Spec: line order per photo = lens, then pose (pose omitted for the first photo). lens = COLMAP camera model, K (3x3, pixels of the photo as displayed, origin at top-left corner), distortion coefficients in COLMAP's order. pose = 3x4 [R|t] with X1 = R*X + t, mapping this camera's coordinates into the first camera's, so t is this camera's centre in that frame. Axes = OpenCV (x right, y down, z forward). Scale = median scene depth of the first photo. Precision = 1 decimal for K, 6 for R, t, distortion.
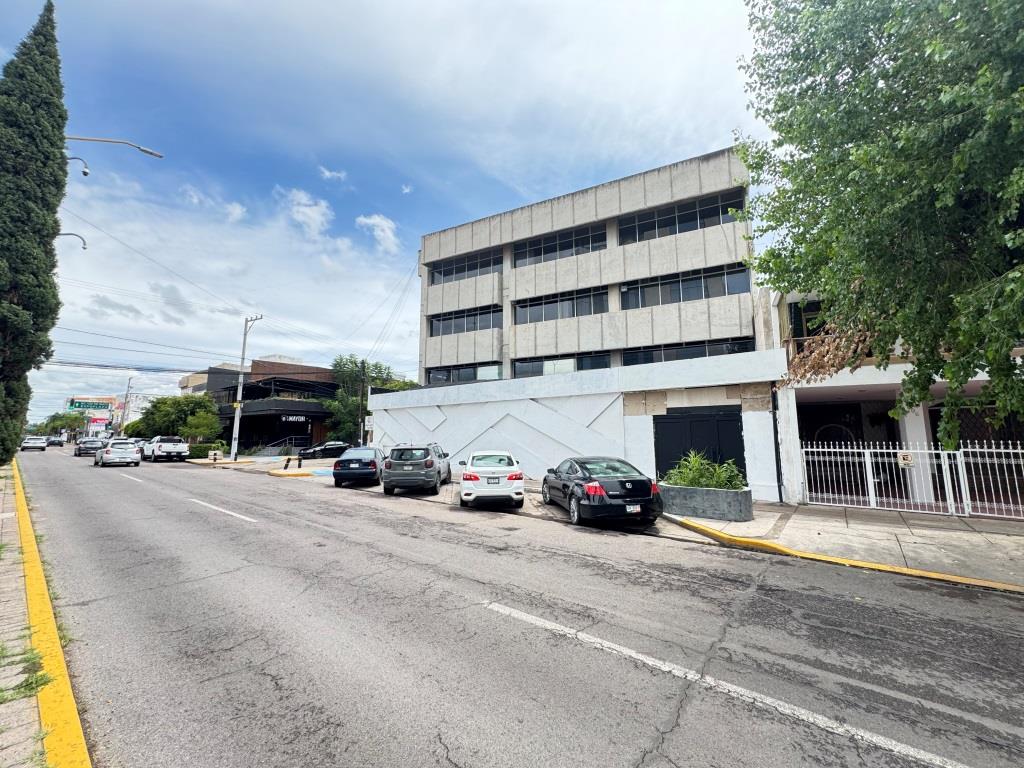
lens RADIAL K [[406.9, 0, 518.2], [0, 406.9, 373.4], [0, 0, 1]] dist [-0.002365, 0.000690]
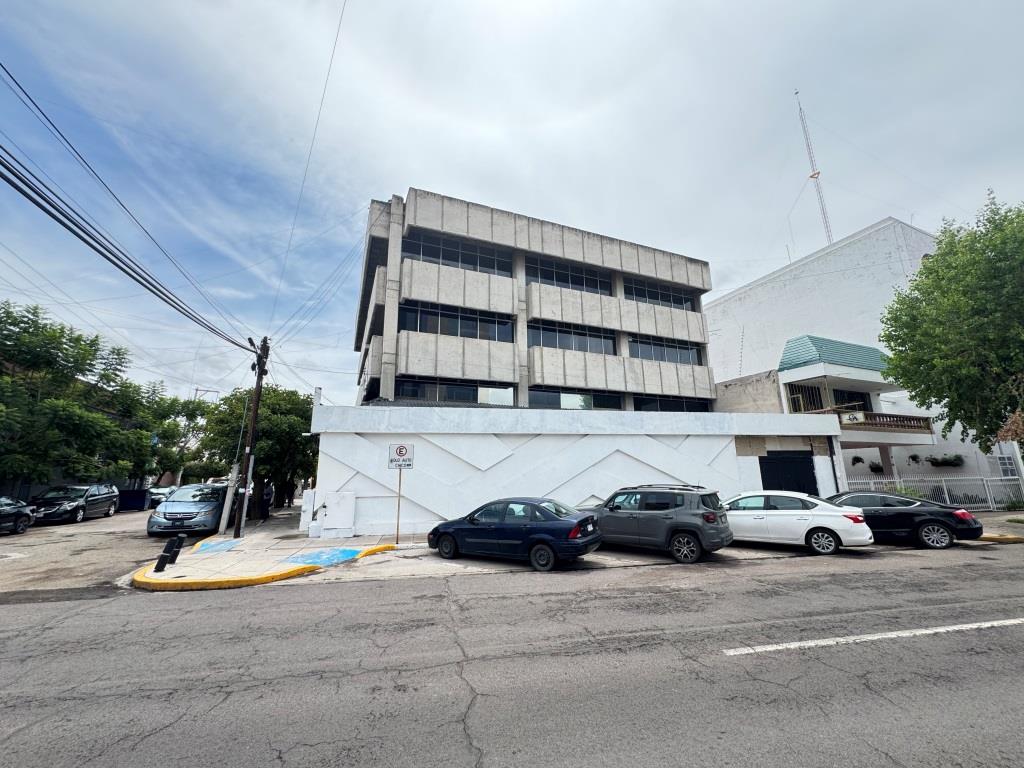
lens RADIAL K [[406.9, 0, 513.2], [0, 406.9, 386.2], [0, 0, 1]] dist [-0.002365, 0.000690]
pose [[0.646562, 0.153752, 0.747206, -0.697641], [-0.103854, 0.988100, -0.113454, 0.071038], [-0.755759, -0.004245, 0.654836, 0.493705]]
